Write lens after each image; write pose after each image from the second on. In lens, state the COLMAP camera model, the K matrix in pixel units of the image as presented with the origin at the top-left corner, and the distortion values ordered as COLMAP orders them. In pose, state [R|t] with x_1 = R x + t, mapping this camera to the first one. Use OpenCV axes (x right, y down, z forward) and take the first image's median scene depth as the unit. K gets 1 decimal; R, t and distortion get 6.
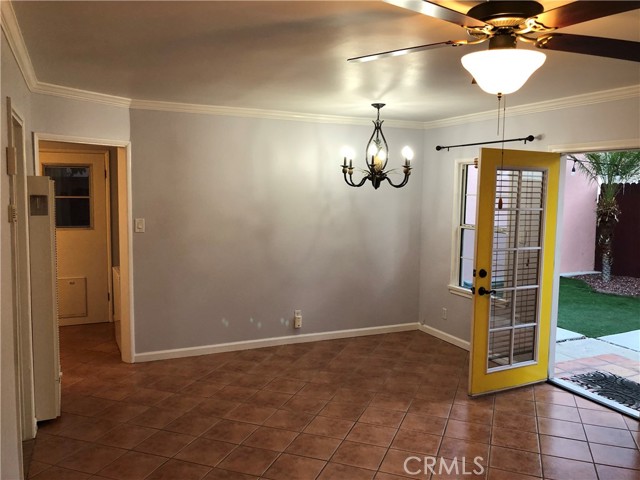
lens RADIAL K [[528.8, 0, 315.9], [0, 528.8, 239.5], [0, 0, 1]] dist [0.025990, -0.042421]
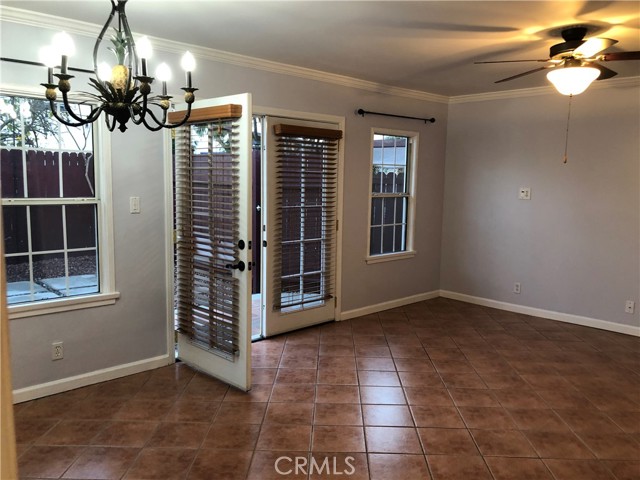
lens RADIAL K [[527.6, 0, 312.1], [0, 527.6, 239.4], [0, 0, 1]] dist [0.122090, -0.190567]
pose [[-0.313617, -0.133915, 0.940059, -0.469689], [0.068267, 0.984264, 0.162986, -0.068899], [-0.947092, 0.115290, -0.299540, 1.041282]]
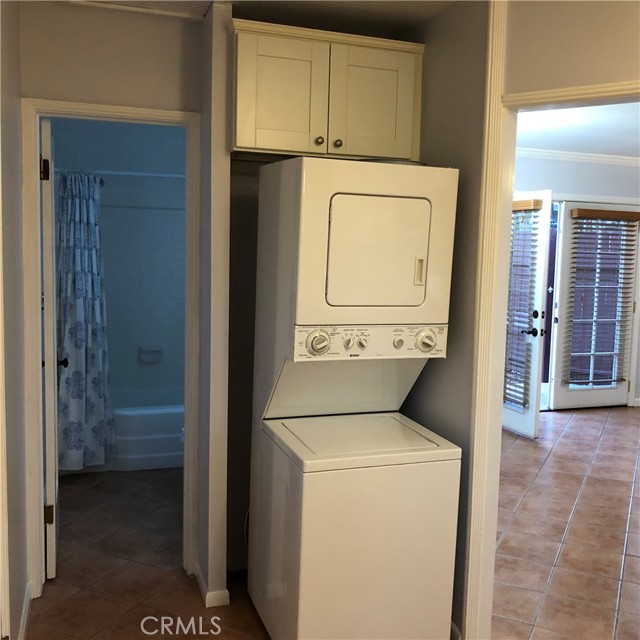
lens RADIAL K [[710.3, 0, 334.6], [0, 710.3, 314.5], [0, 0, 1]] dist [0.023704, -0.012279]
pose [[0.078077, -0.108494, 0.991026, -0.962287], [0.069604, 0.992228, 0.103142, -0.093985], [-0.994515, 0.060926, 0.085021, 1.150046]]
